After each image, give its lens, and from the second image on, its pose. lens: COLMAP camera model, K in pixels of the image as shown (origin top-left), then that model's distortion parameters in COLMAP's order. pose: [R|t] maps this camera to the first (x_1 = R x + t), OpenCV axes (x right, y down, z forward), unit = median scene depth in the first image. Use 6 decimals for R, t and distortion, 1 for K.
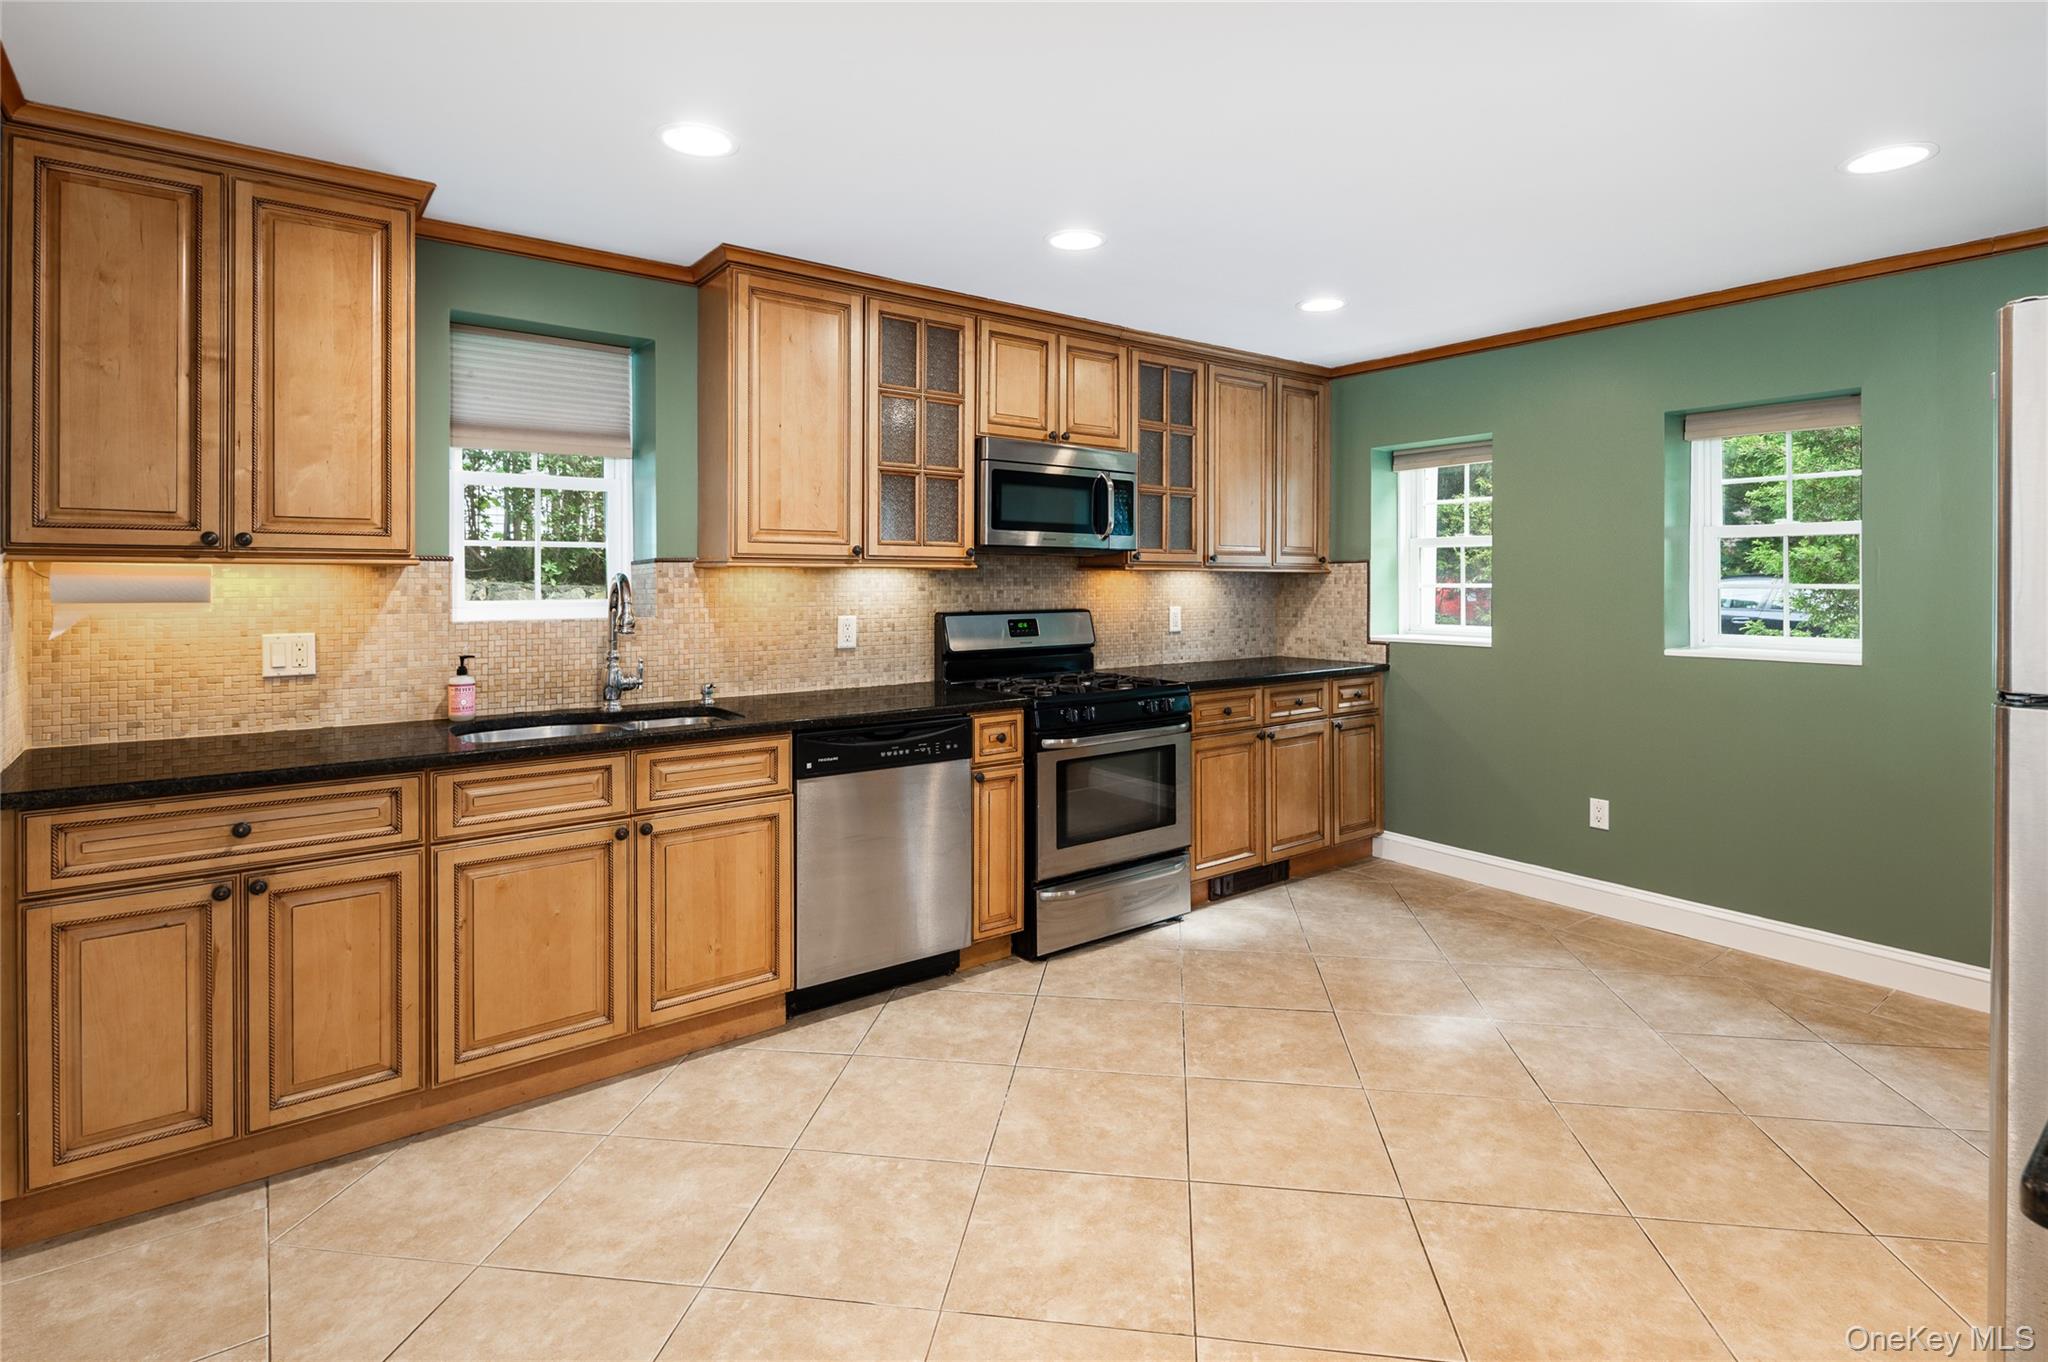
lens RADIAL K [[981.7, 0, 1032.6], [0, 981.7, 581.2], [0, 0, 1]] dist [0.001987, 0.000135]
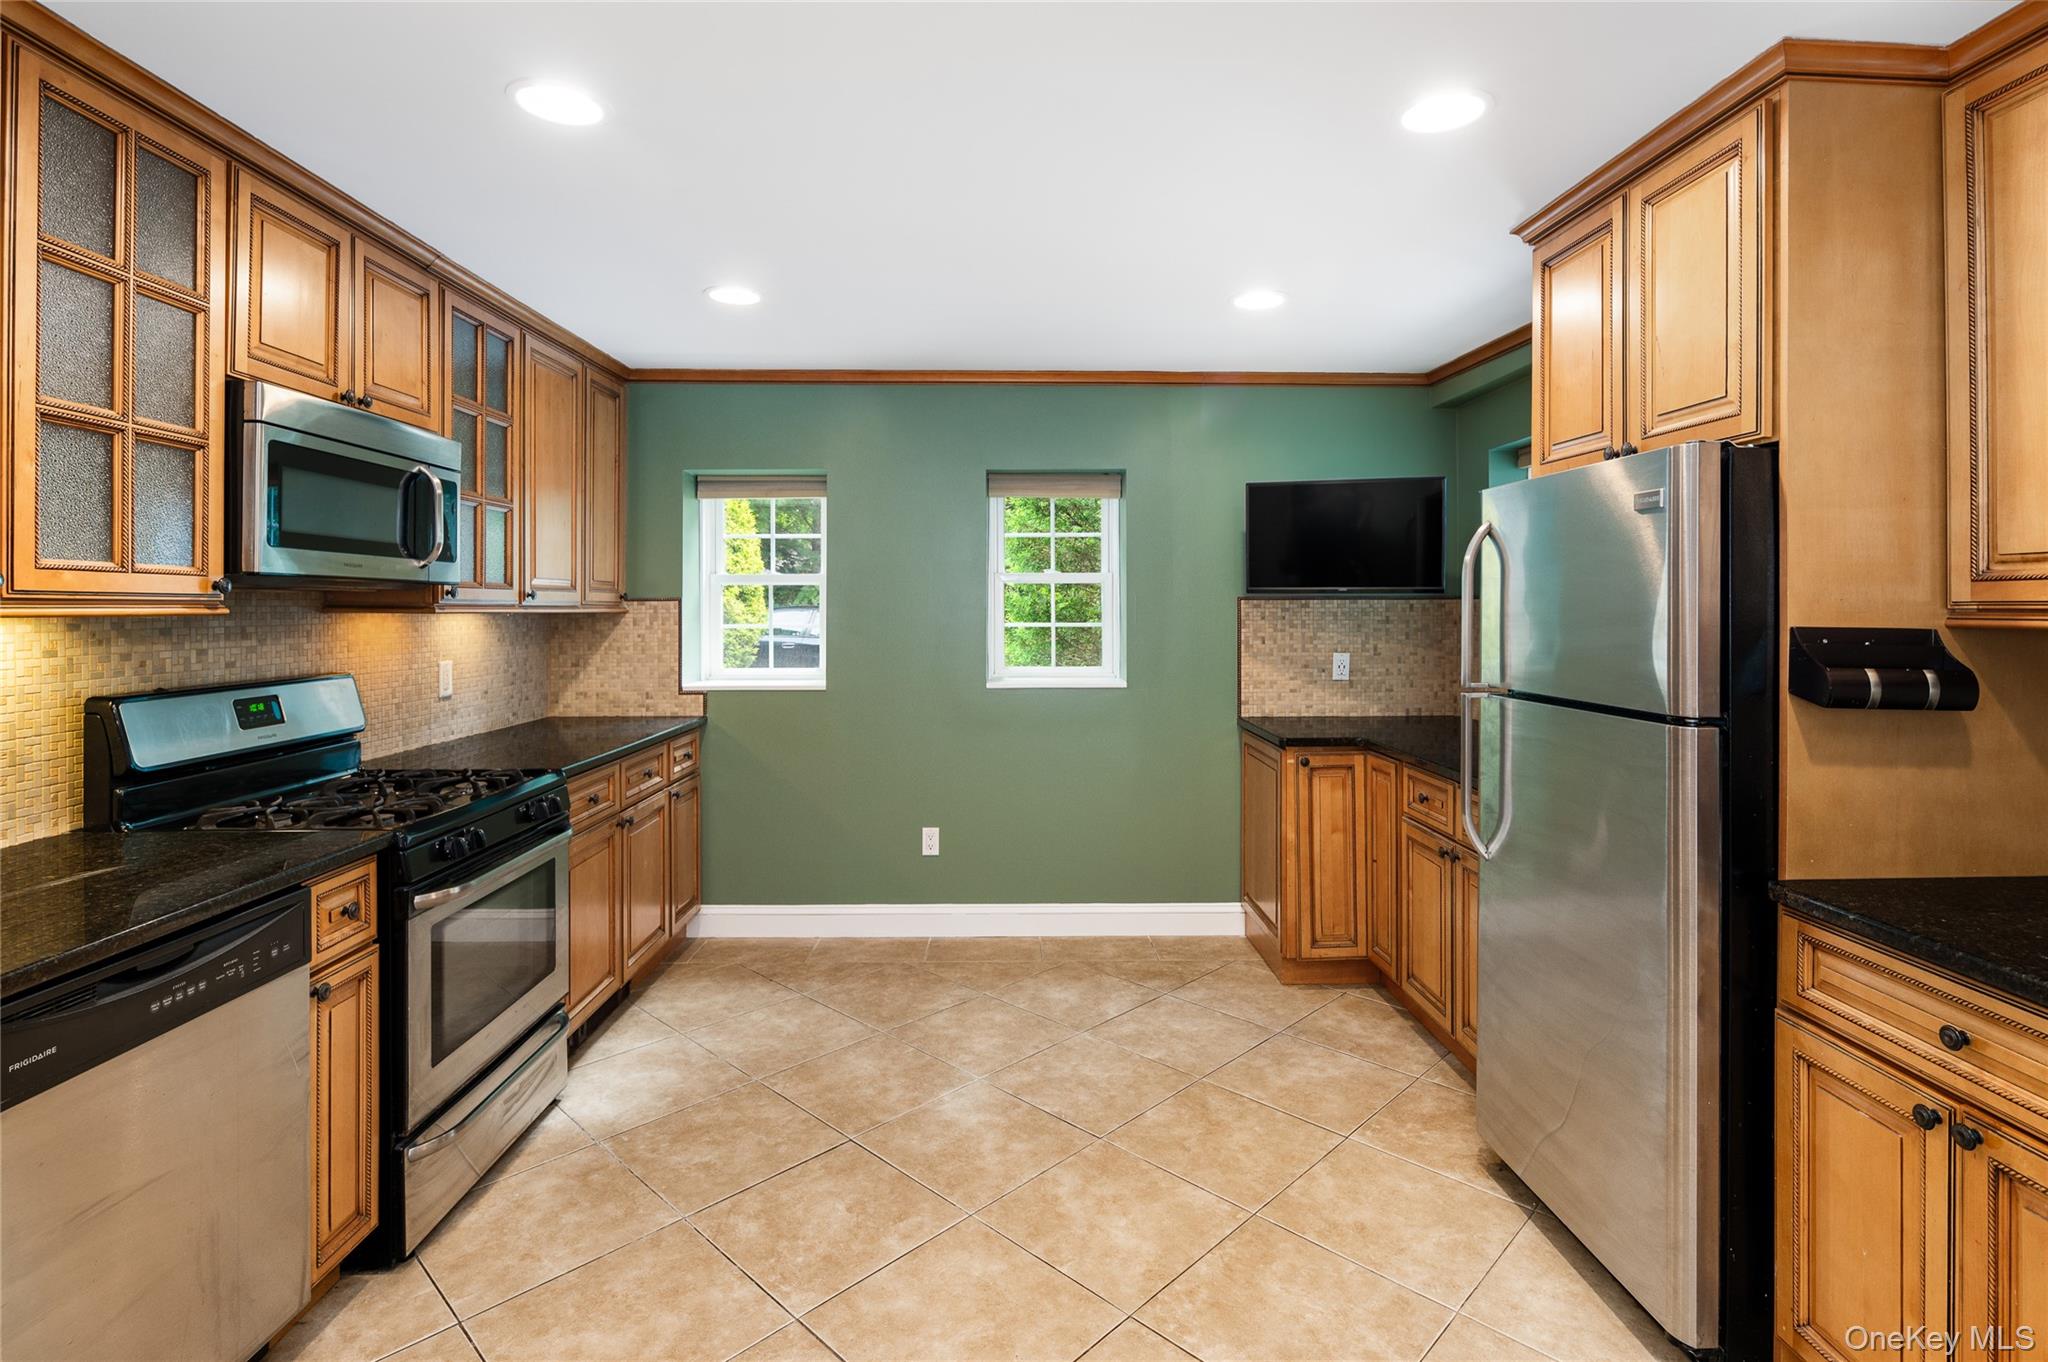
lens RADIAL K [[994.1, 0, 1023.2], [0, 994.1, 605.4], [0, 0, 1]] dist [0.002712, -0.000707]
pose [[0.598897, 0.000251, 0.800826, -0.240359], [0.003516, 0.999989, -0.002943, -0.015002], [-0.800818, 0.004578, 0.598890, 0.303951]]
